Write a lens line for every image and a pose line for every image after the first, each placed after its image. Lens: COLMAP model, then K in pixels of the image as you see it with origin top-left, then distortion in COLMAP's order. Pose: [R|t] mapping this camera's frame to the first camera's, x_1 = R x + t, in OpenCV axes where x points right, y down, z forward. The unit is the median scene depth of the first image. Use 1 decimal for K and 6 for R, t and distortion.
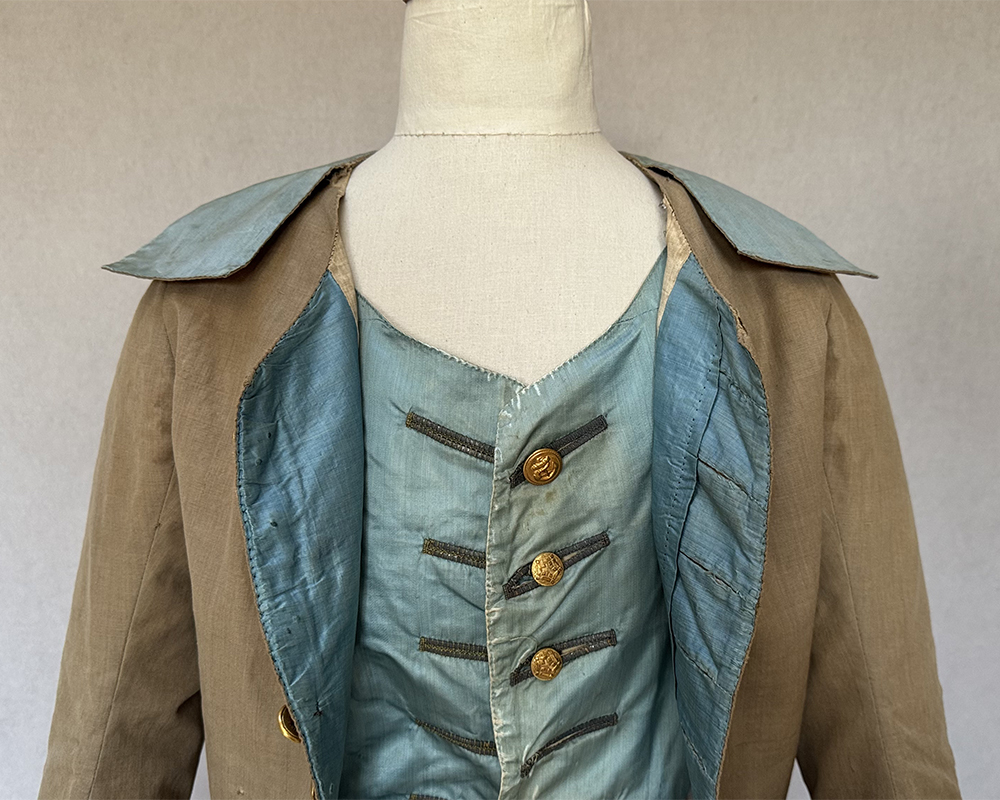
lens RADIAL K [[893.0, 0, 500.0], [0, 893.0, 400.0], [0, 0, 1]] dist [0.102425, -0.273547]
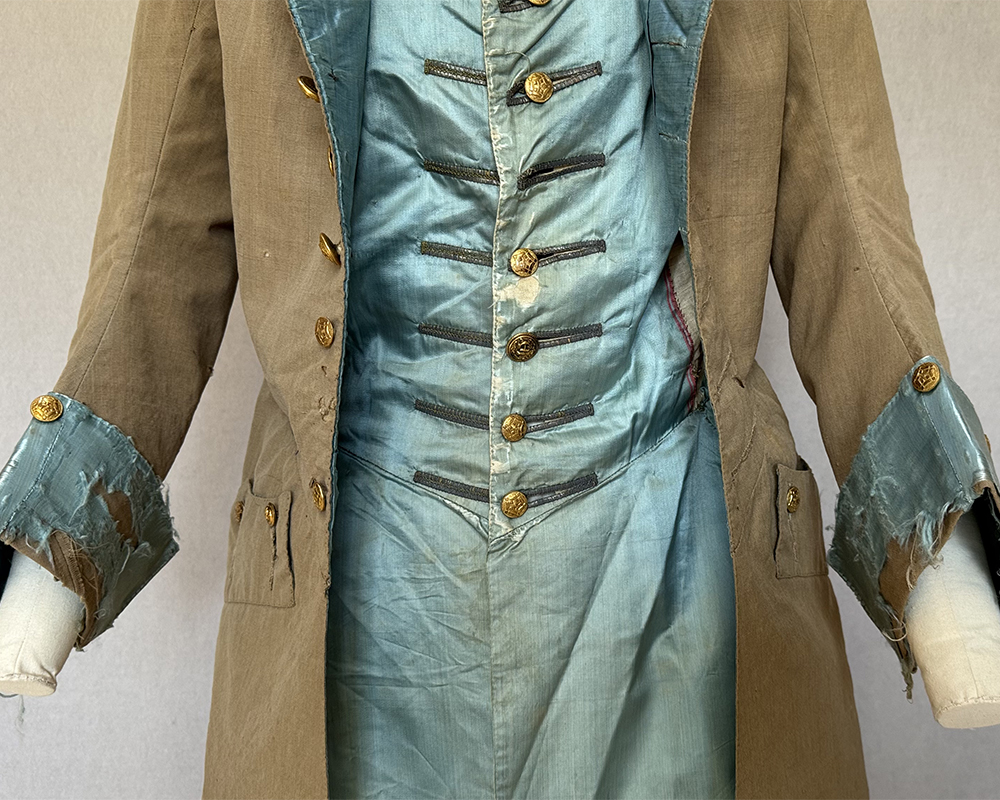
lens RADIAL K [[892.2, 0, 541.6], [0, 892.2, 399.7], [0, 0, 1]] dist [0.013140, -0.074195]
pose [[0.999866, -0.015154, 0.006211, 0.040128], [0.015381, 0.999152, -0.038185, 0.693591], [-0.005627, 0.038275, 0.999251, -0.087873]]
